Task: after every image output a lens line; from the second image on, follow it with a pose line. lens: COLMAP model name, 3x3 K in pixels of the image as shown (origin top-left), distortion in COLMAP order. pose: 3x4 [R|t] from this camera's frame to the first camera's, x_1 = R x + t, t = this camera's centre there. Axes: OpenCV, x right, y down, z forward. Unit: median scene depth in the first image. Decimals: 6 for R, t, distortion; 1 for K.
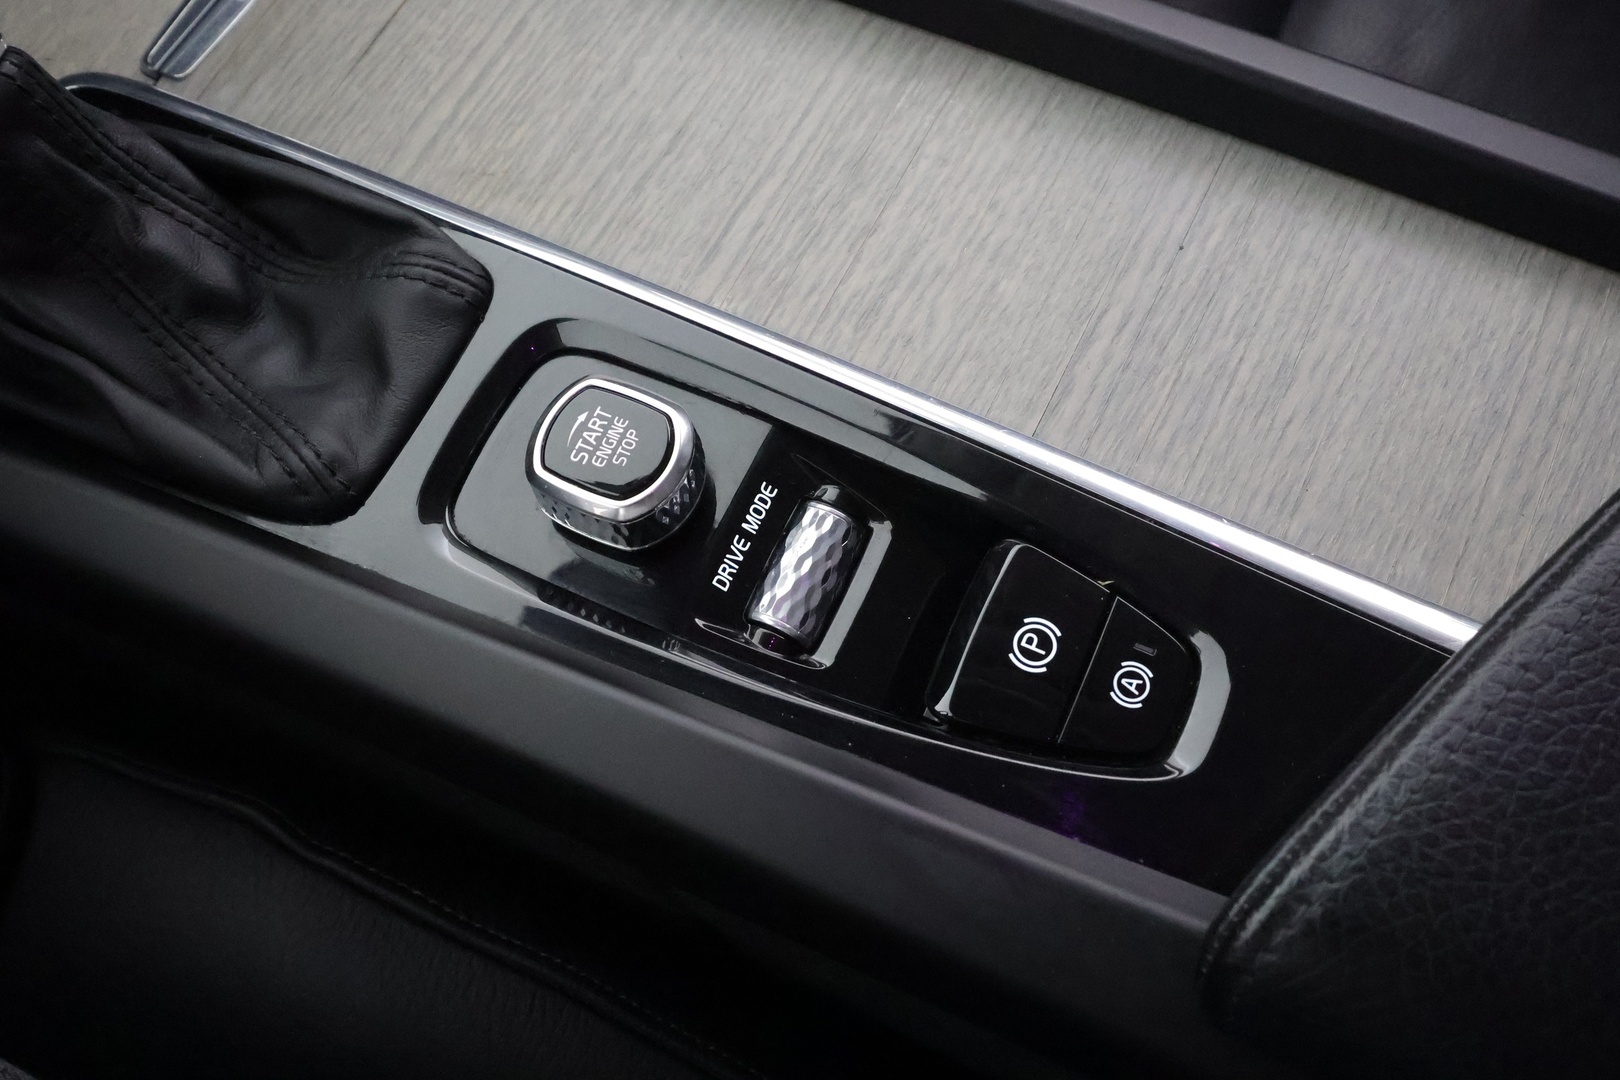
lens RADIAL K [[1327.9, 0, 810.0], [0, 1327.9, 540.0], [0, 0, 1]] dist [-0.001247, -0.000084]
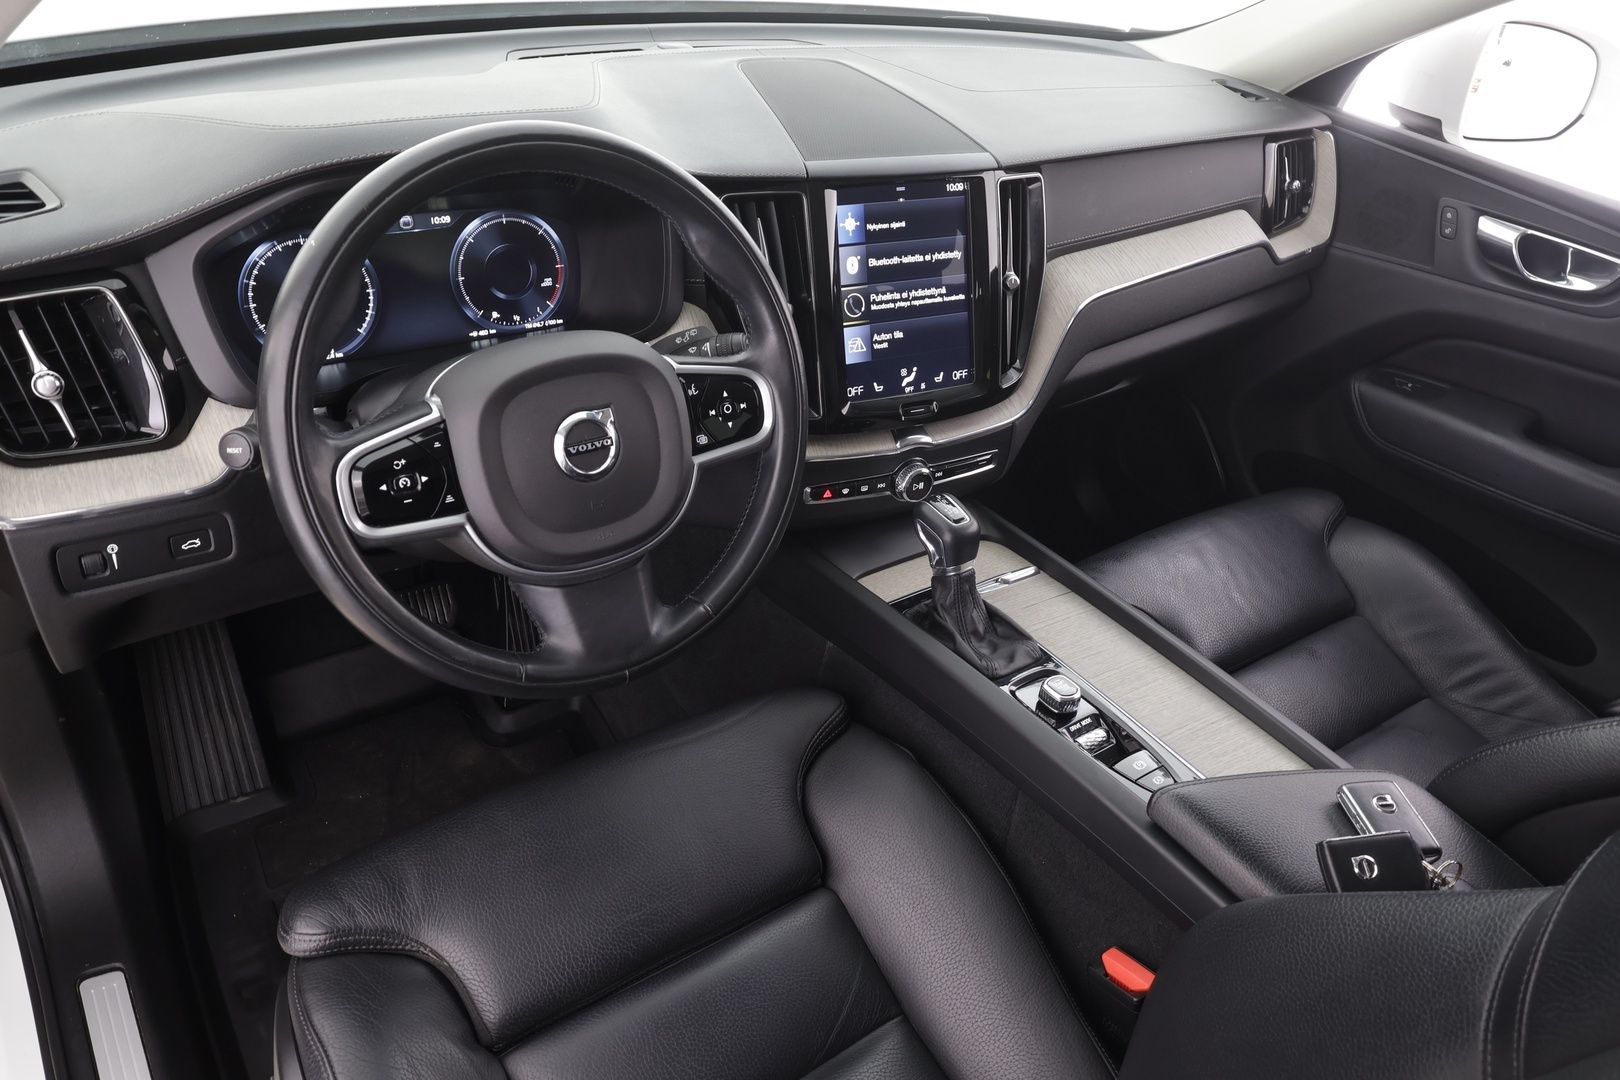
lens RADIAL K [[1150.9, 0, 808.1], [0, 1150.9, 547.1], [0, 0, 1]] dist [0.003253, -0.000131]
pose [[0.860157, 0.381613, -0.338381, 0.198260], [-0.505846, 0.723103, -0.470363, 1.528087], [0.065187, 0.575755, 0.815020, -2.035167]]
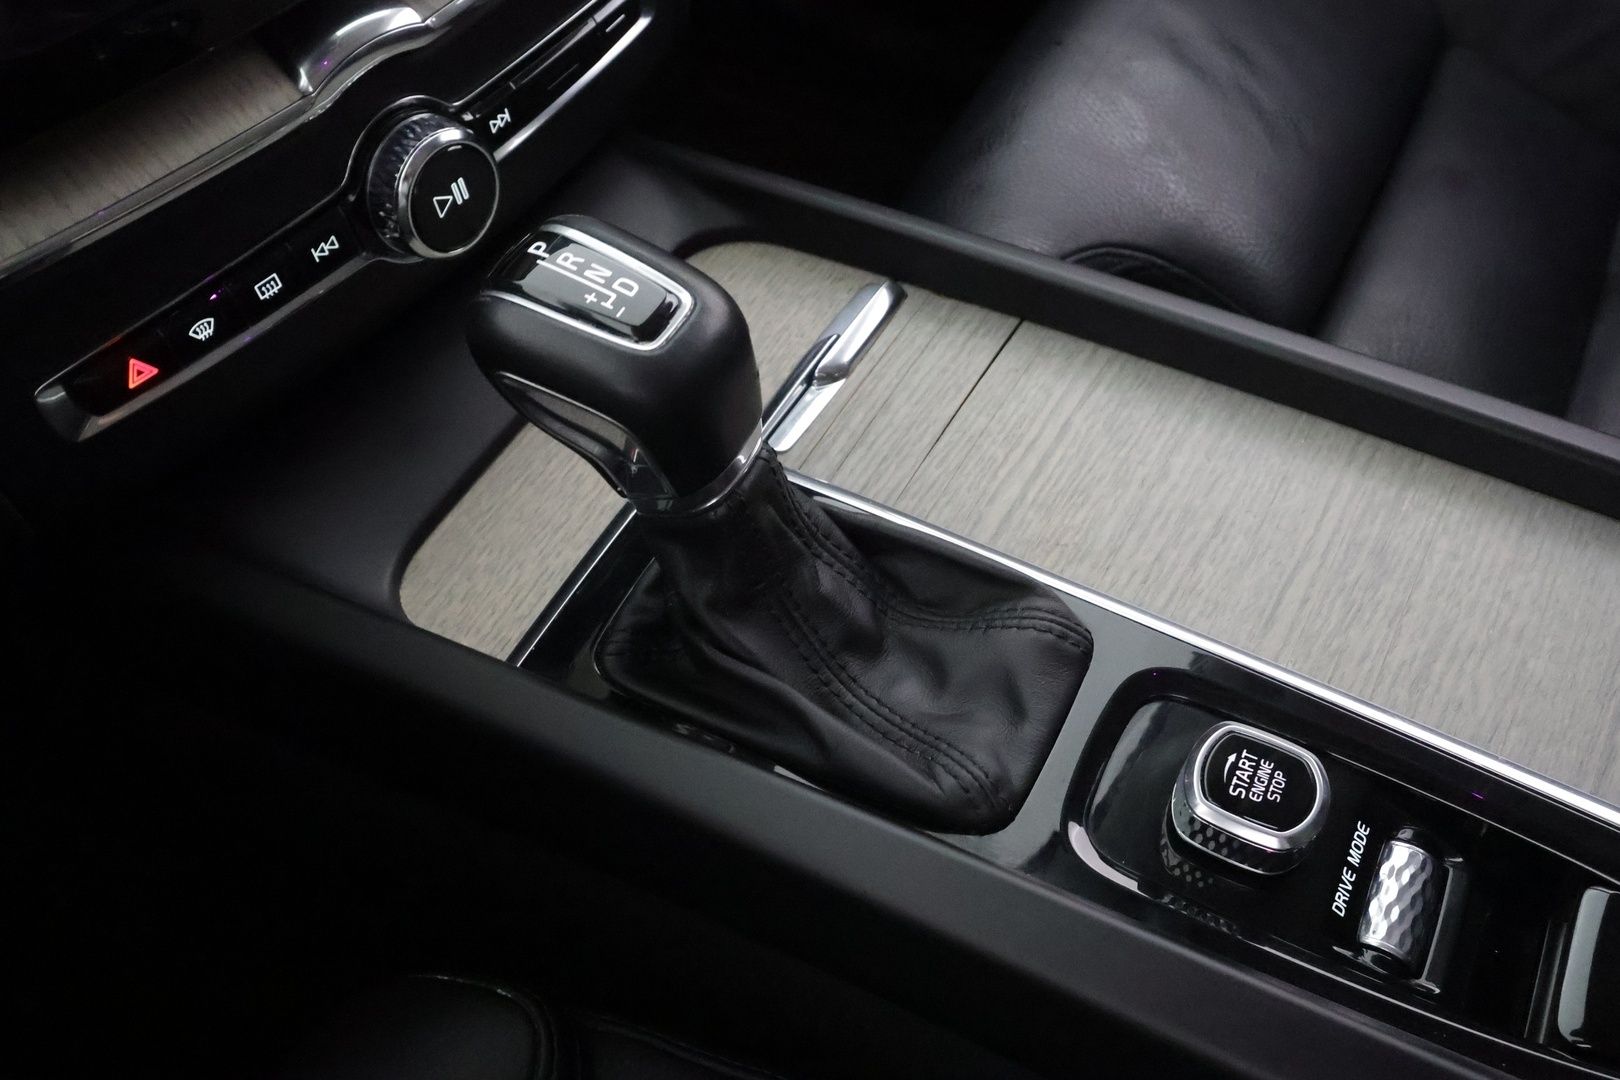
lens RADIAL K [[1281.7, 0, 812.7], [0, 1281.7, 547.4], [0, 0, 1]] dist [0.006038, 0.003113]
pose [[0.998077, 0.053887, -0.030620, -0.449115], [-0.059516, 0.971169, -0.230844, 0.010687], [0.017298, 0.232223, 0.972509, -0.146452]]
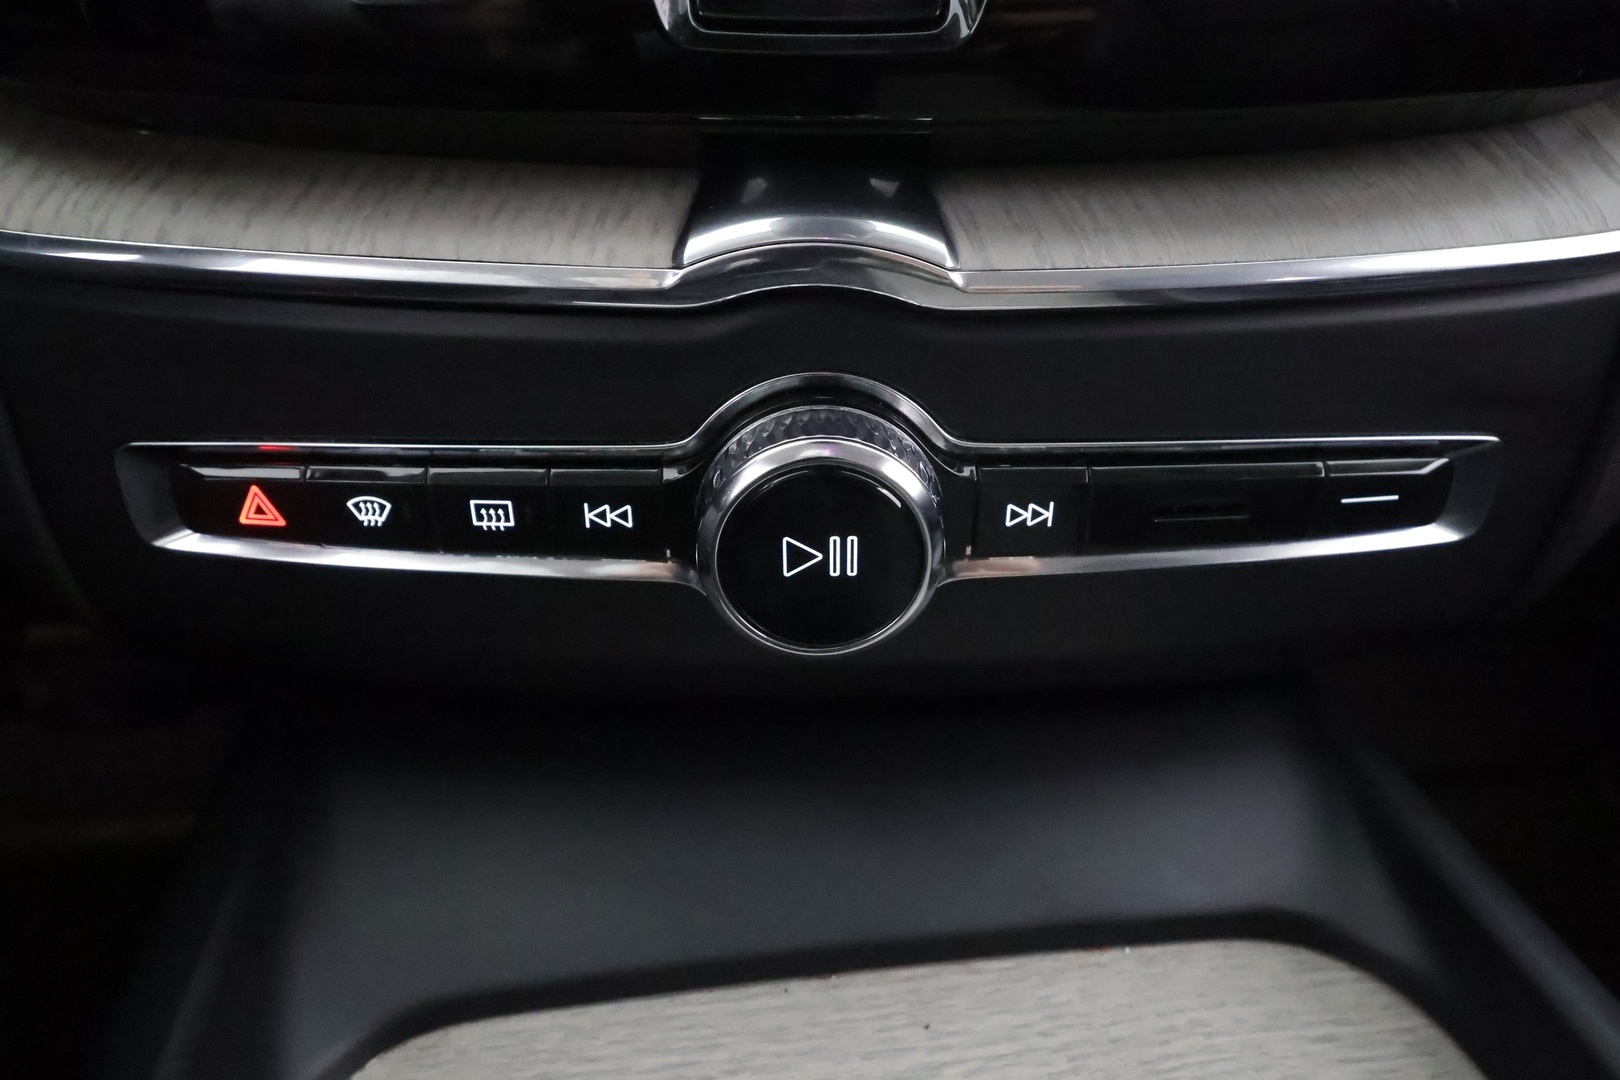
lens RADIAL K [[1031.4, 0, 810.0], [0, 1031.4, 540.0], [0, 0, 1]] dist [0.002739, 0.000686]
pose [[0.542850, 0.455719, -0.705432, -0.486469], [-0.783433, 0.577405, -0.229862, -0.439987], [0.302567, 0.677439, 0.670470, 0.577662]]
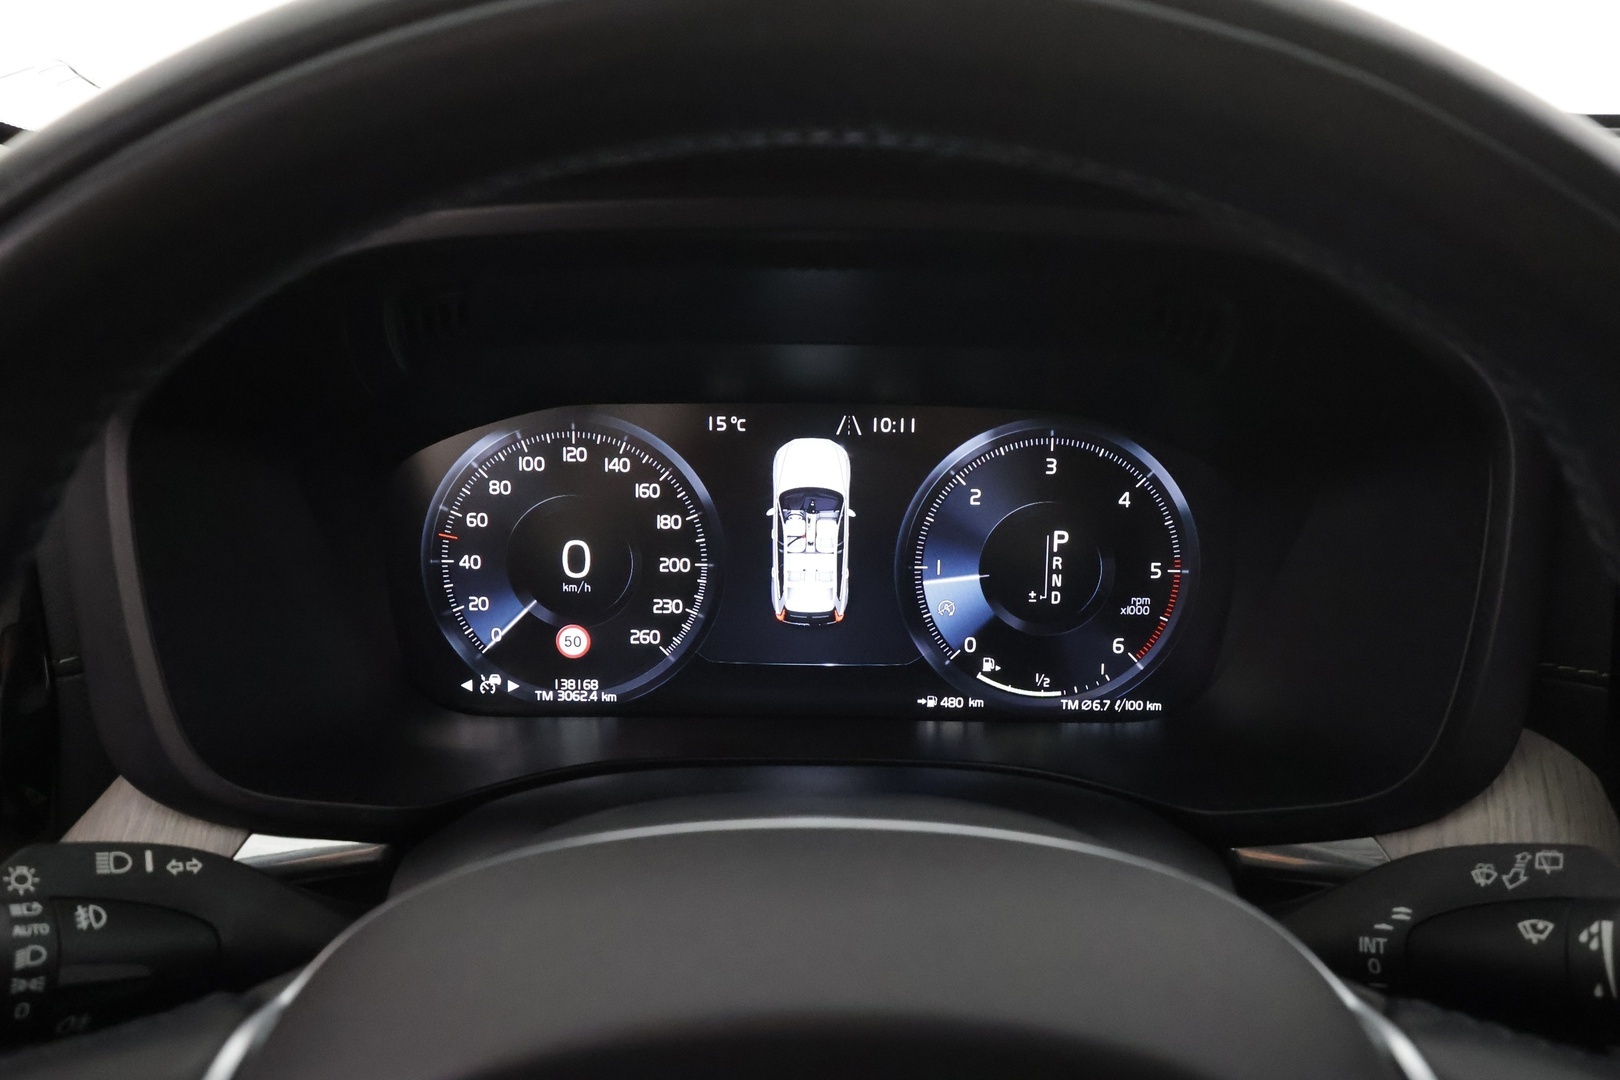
lens RADIAL K [[1281.7, 0, 812.7], [0, 1281.7, 547.4], [0, 0, 1]] dist [0.006038, 0.003113]
pose [[0.426227, 0.368807, -0.826022, -0.885227], [-0.844345, 0.489917, -0.216941, 0.342335], [0.324673, 0.789913, 0.520216, -0.695725]]
